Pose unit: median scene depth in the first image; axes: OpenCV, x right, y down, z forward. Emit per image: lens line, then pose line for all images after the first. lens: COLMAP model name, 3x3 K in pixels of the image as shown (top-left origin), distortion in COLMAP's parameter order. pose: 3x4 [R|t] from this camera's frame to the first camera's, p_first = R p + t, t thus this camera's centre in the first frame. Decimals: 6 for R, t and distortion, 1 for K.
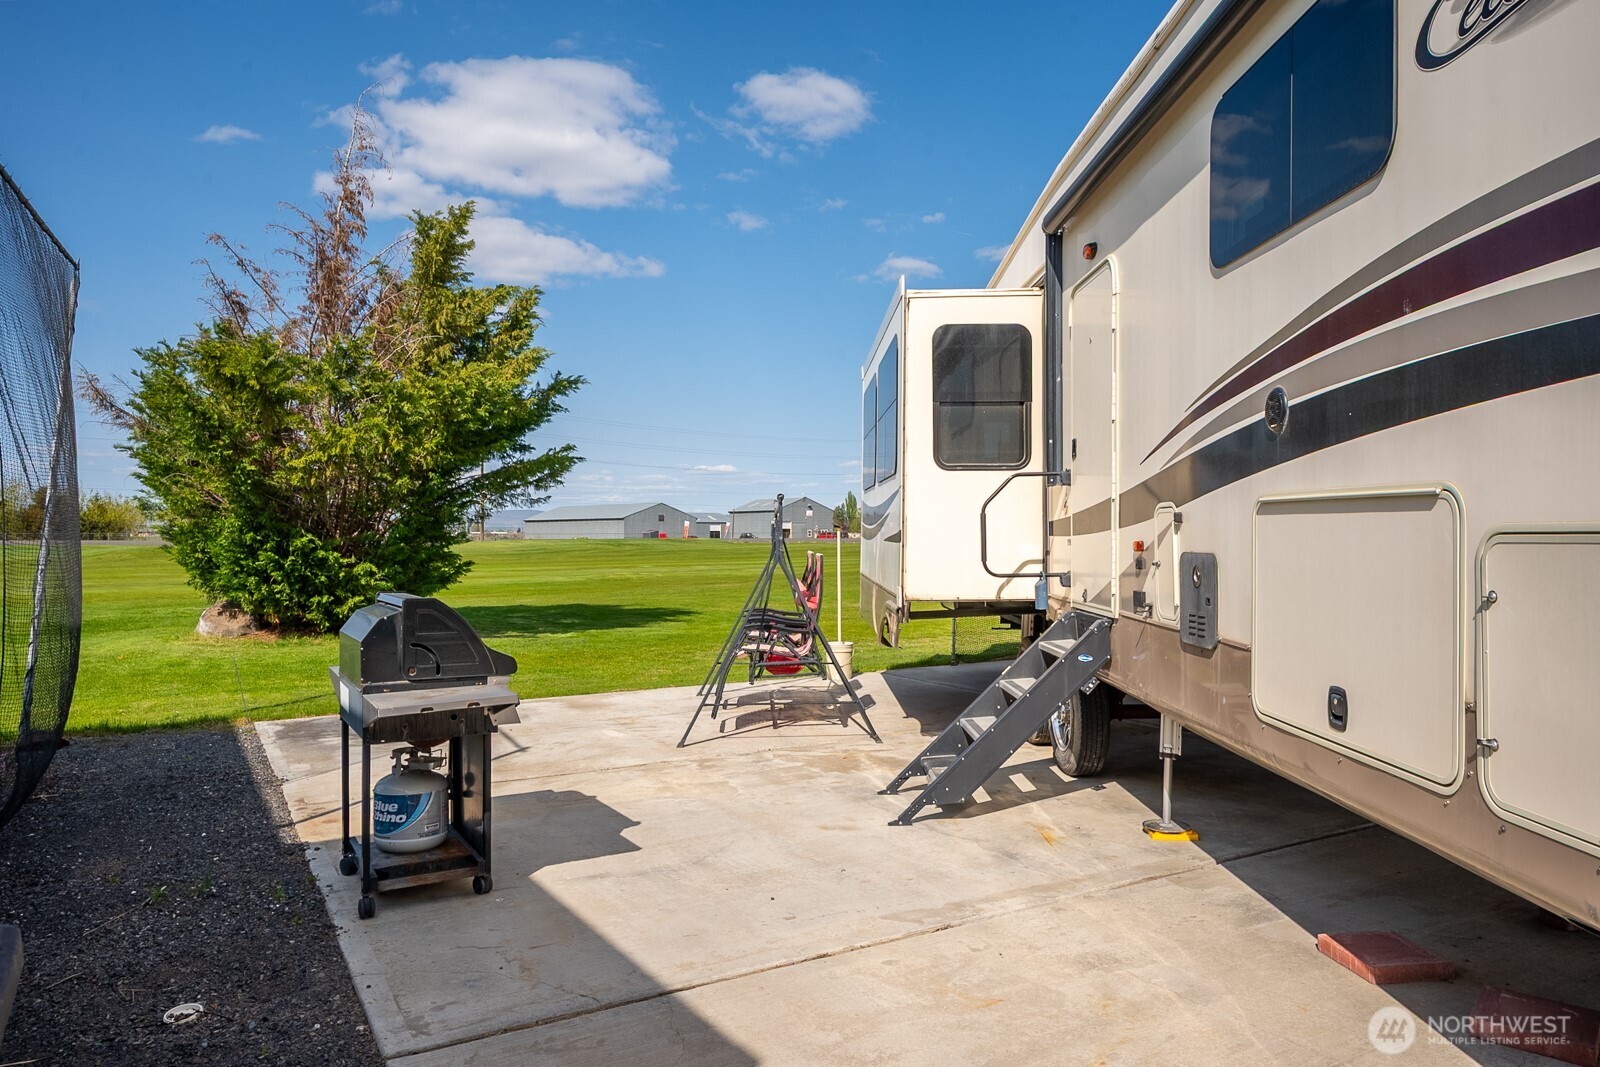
lens RADIAL K [[1047.9, 0, 797.2], [0, 1047.9, 548.6], [0, 0, 1]] dist [0.006430, -0.000407]
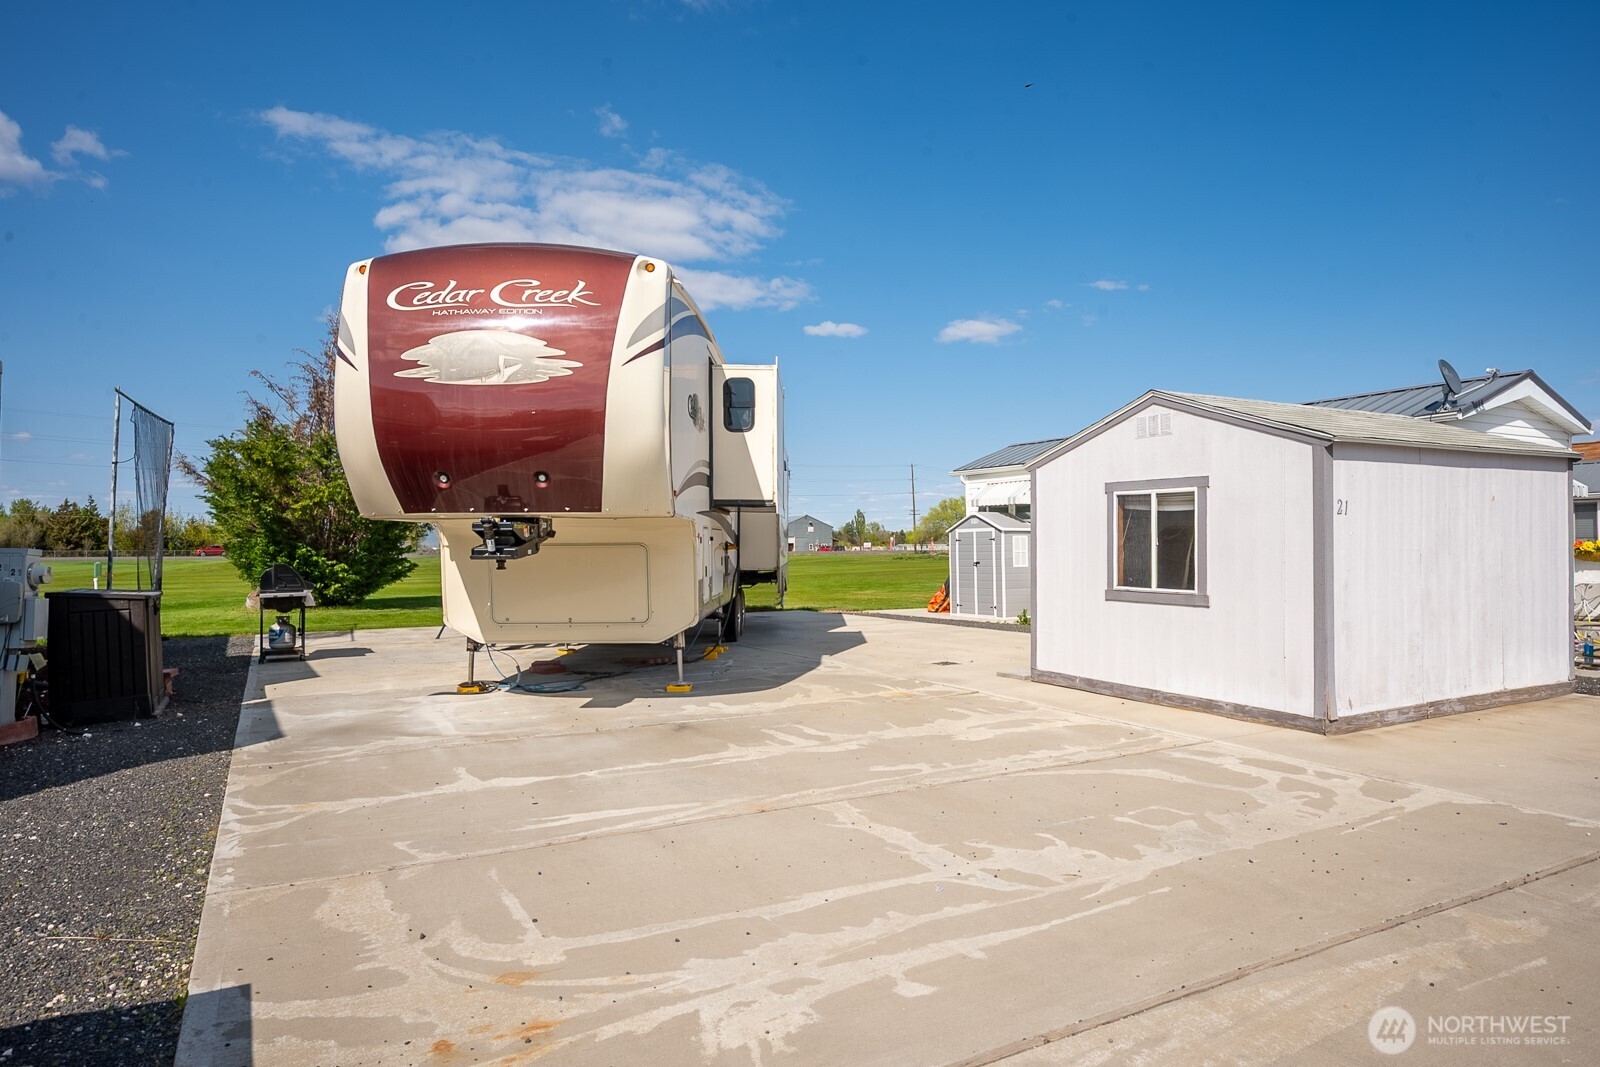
lens RADIAL K [[974.7, 0, 825.9], [0, 974.7, 555.8], [0, 0, 1]] dist [0.002441, -0.003574]
pose [[0.999880, -0.003968, -0.014980, 0.408031], [0.003877, 0.999974, -0.006119, 0.013806], [0.015004, 0.006061, 0.999869, -0.582382]]
